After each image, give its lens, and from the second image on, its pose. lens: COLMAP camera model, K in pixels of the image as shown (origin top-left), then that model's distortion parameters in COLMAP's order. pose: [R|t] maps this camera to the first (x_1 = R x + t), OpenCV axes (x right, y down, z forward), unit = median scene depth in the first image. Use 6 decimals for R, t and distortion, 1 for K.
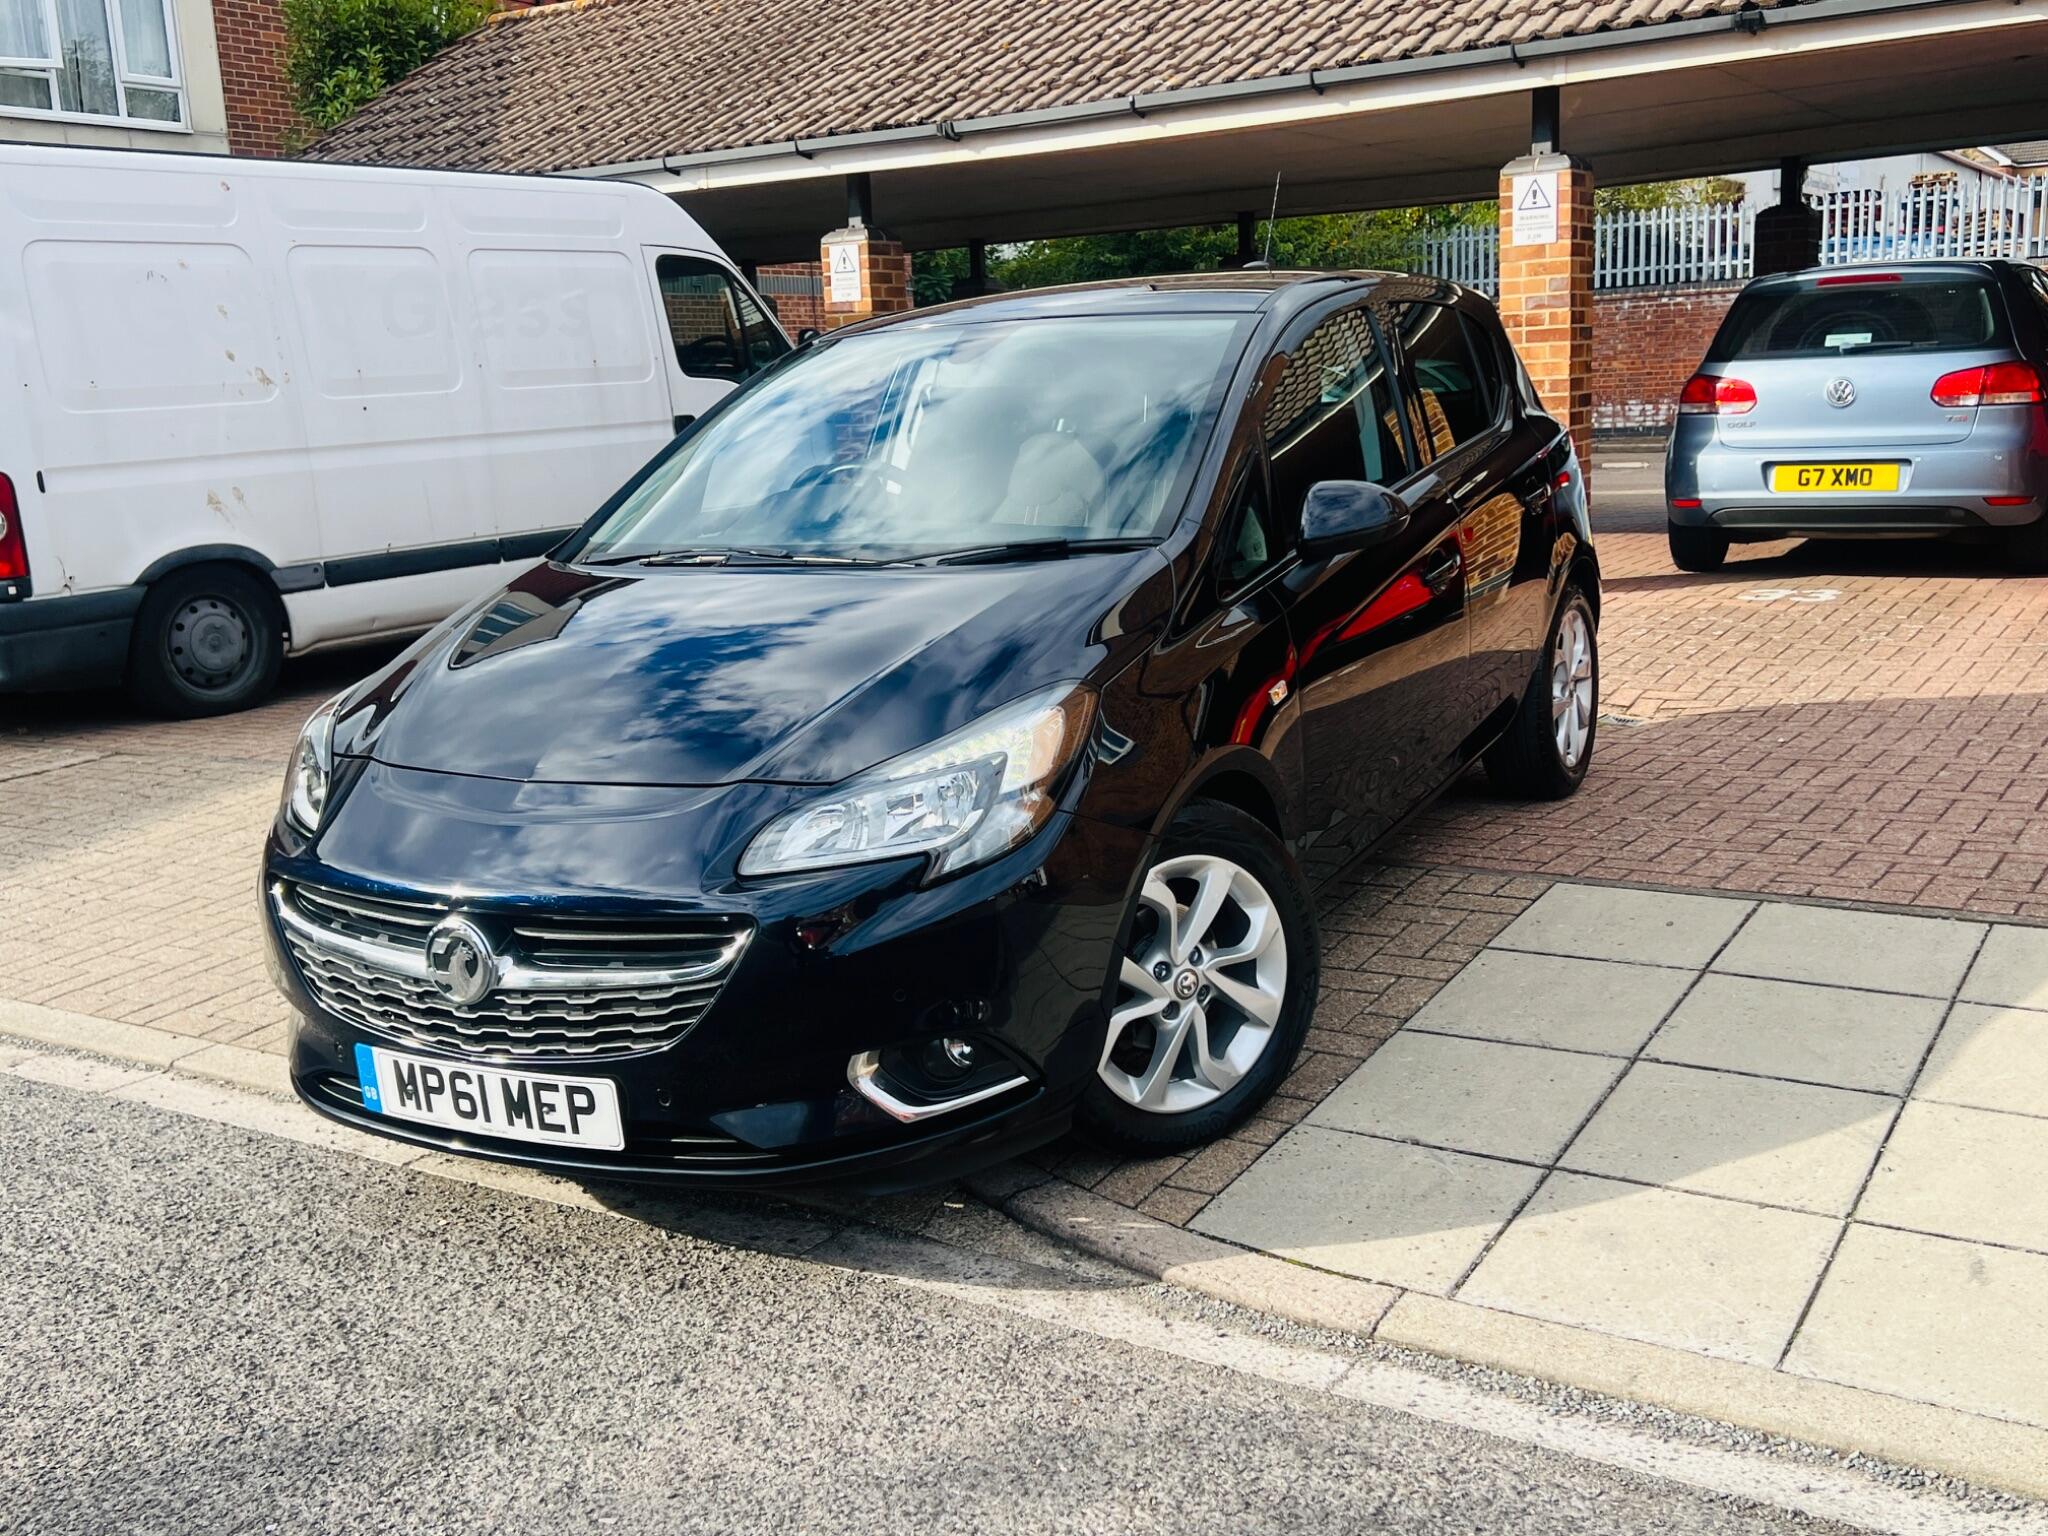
lens RADIAL K [[1994.9, 0, 1062.3], [0, 1994.9, 784.5], [0, 0, 1]] dist [0.022206, 0.000000]
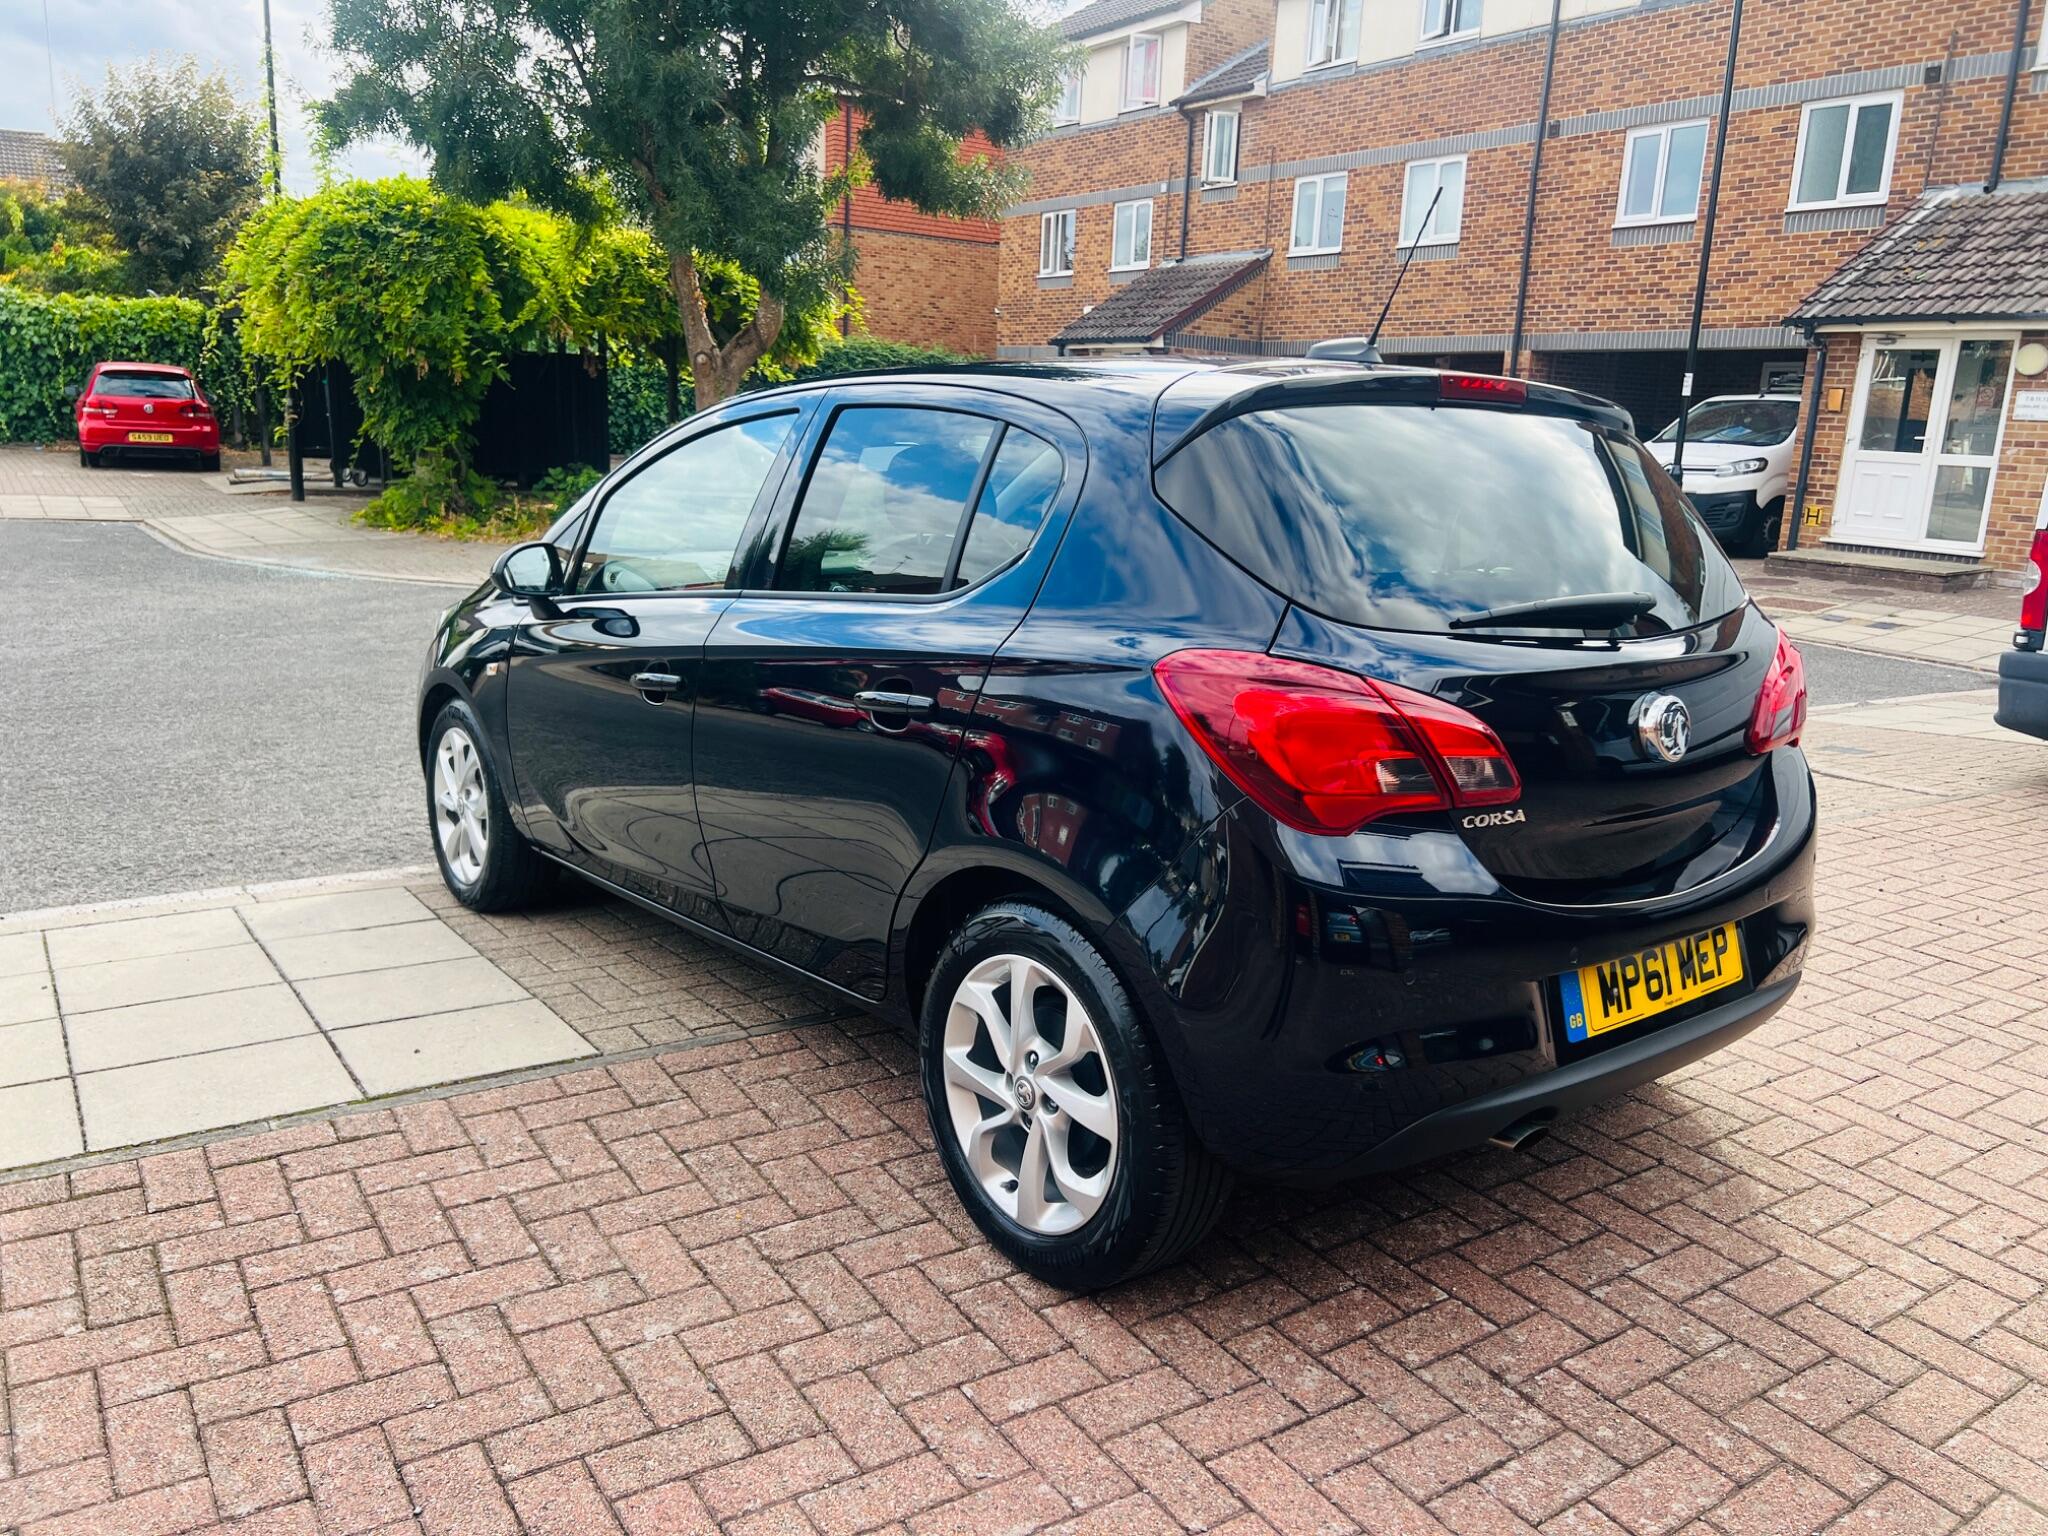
lens RADIAL K [[1546.8, 0, 1032.7], [0, 1546.8, 772.2], [0, 0, 1]] dist [0.044976, -0.048938]
pose [[-0.401833, 0.234365, -0.885214, 0.780053], [-0.201901, 0.920228, 0.335286, -0.351350], [0.893177, 0.313455, -0.322460, 1.392722]]
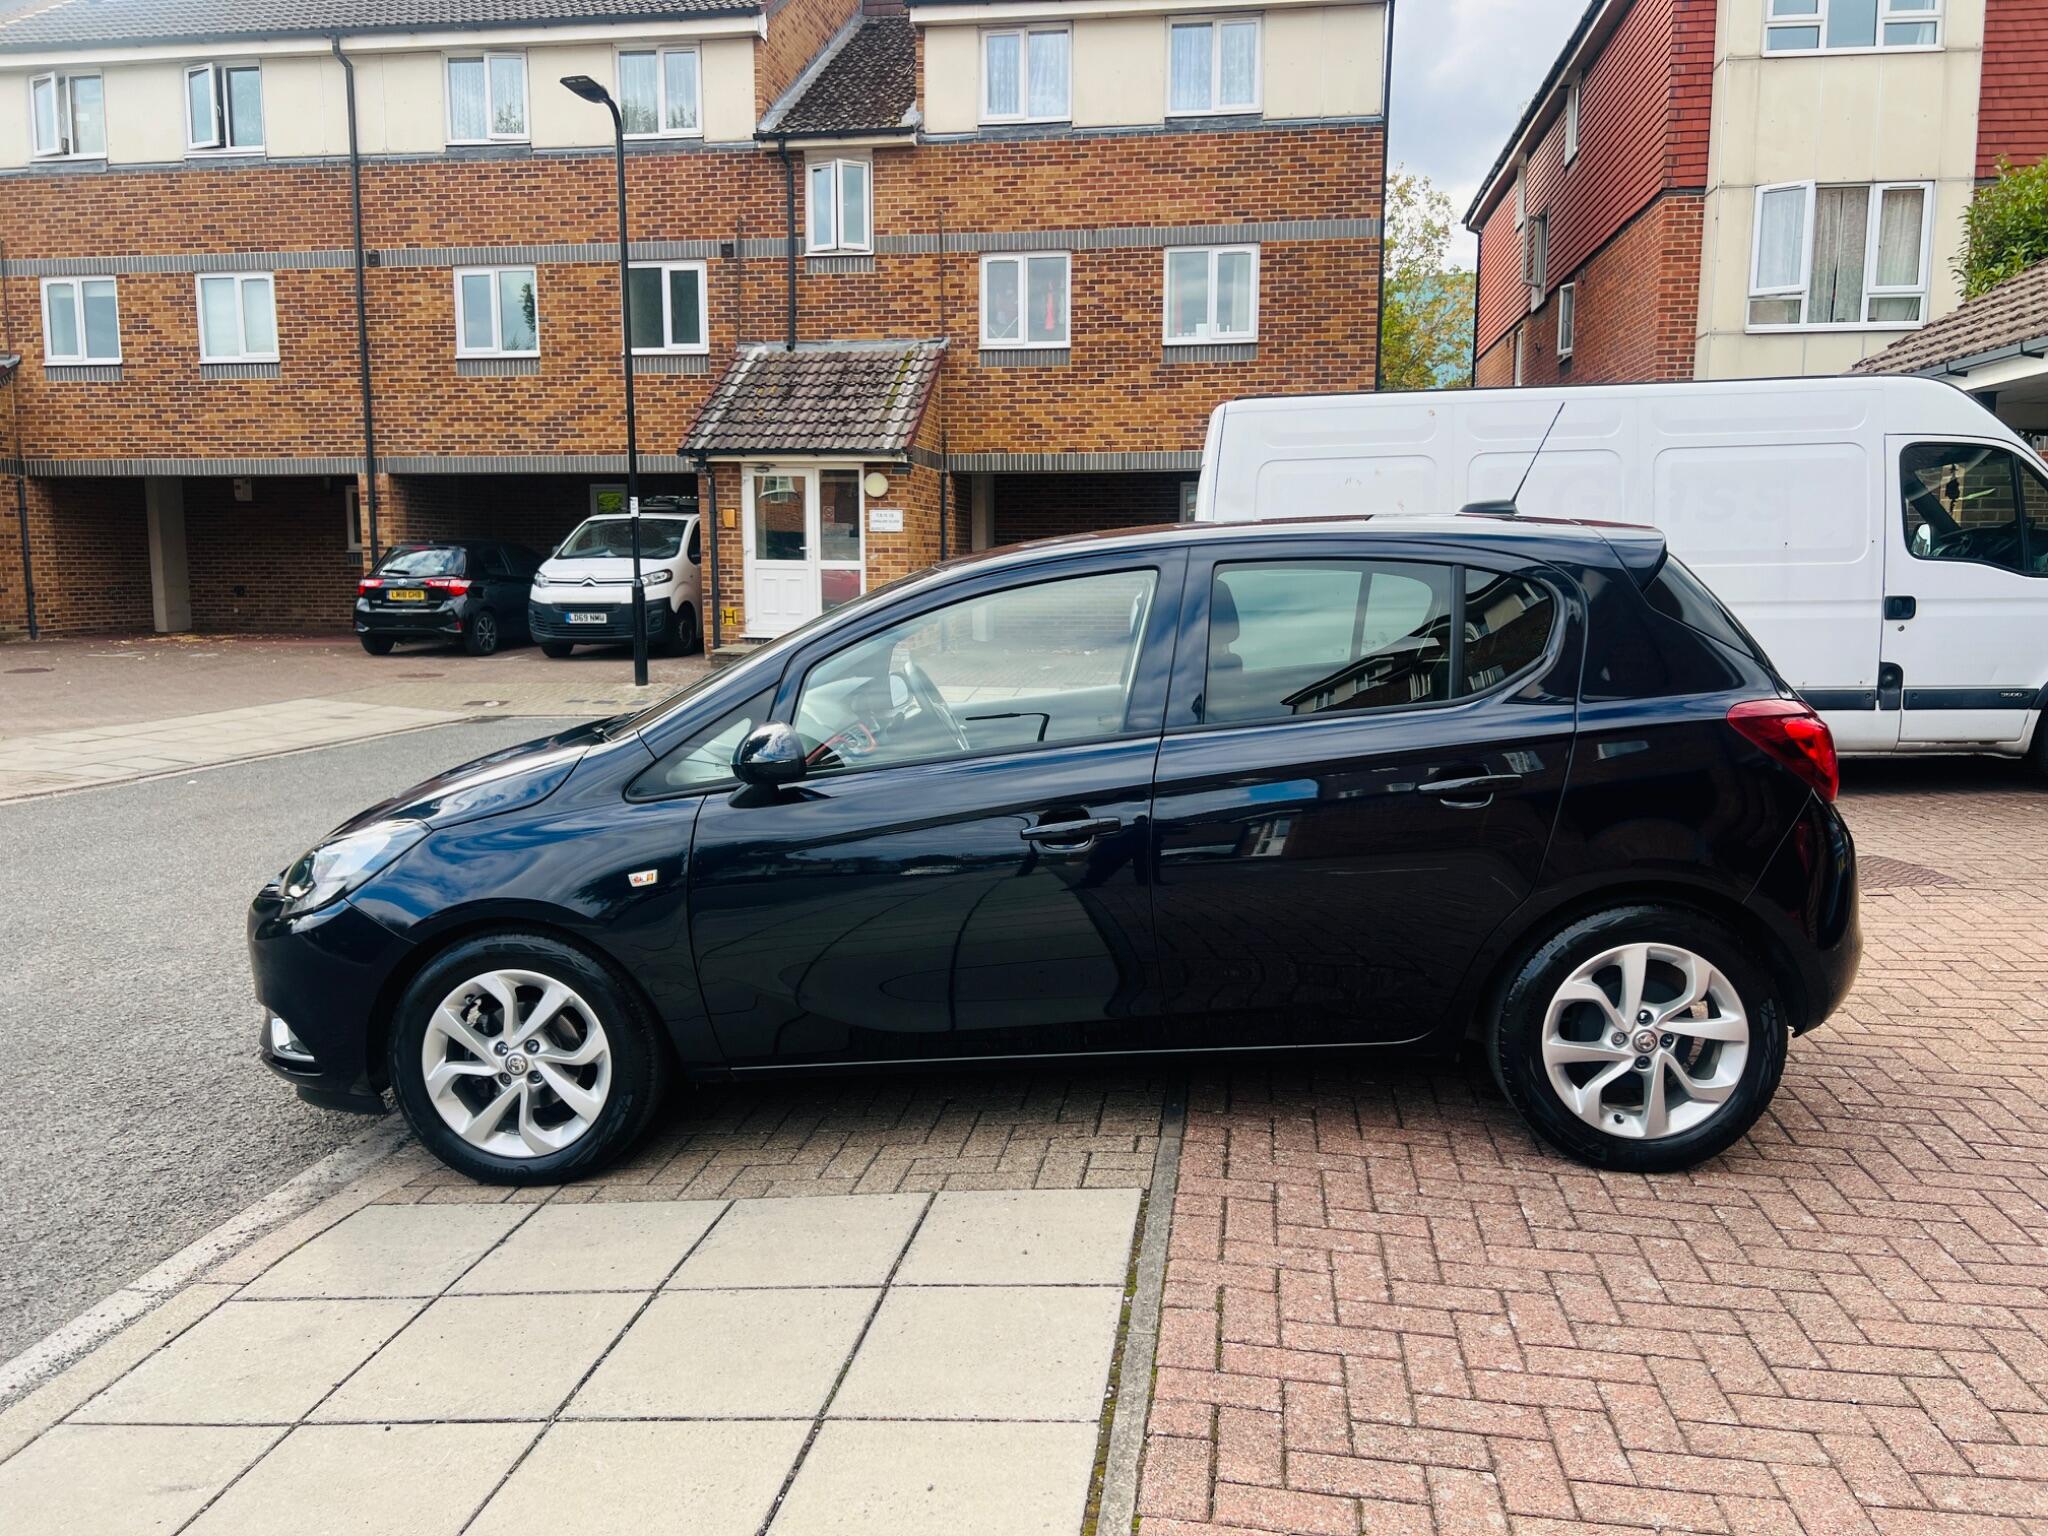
lens RADIAL K [[1546.8, 0, 1029.7], [0, 1546.8, 769.1], [0, 0, 1]] dist [0.044976, -0.048938]
pose [[0.410930, 0.169515, -0.895769, 0.860873], [-0.196689, 0.975906, 0.094450, -0.204755], [0.890197, 0.137376, 0.434370, 0.624961]]
